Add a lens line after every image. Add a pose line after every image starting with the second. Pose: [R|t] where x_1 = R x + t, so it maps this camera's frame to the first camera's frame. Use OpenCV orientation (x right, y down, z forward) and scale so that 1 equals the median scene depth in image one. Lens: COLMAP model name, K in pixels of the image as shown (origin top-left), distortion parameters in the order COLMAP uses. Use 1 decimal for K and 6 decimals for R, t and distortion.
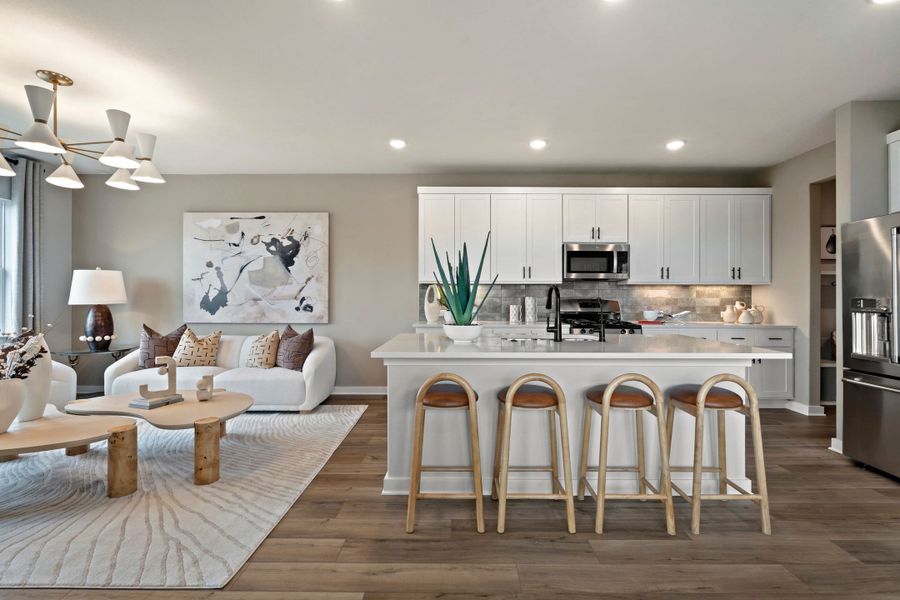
lens RADIAL K [[390.7, 0, 452.8], [0, 390.7, 302.7], [0, 0, 1]] dist [-0.001597, -0.000212]
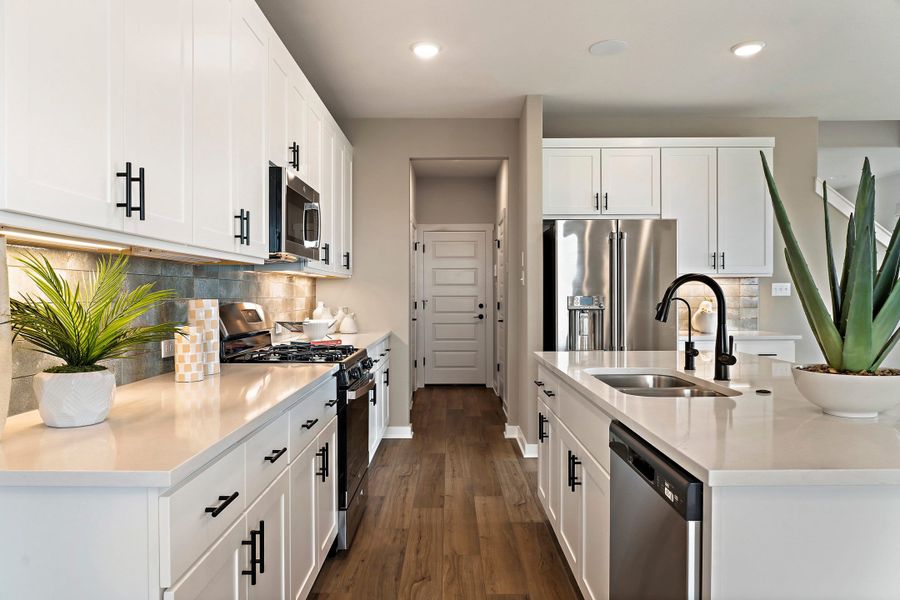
lens RADIAL K [[633.3, 0, 448.3], [0, 633.3, 294.8], [0, 0, 1]] dist [-0.041369, -0.003784]
pose [[0.001828, -0.003844, 0.999991, -0.343472], [-0.003509, 0.999986, 0.003850, -0.021731], [-0.999992, -0.003516, 0.001815, 0.802382]]
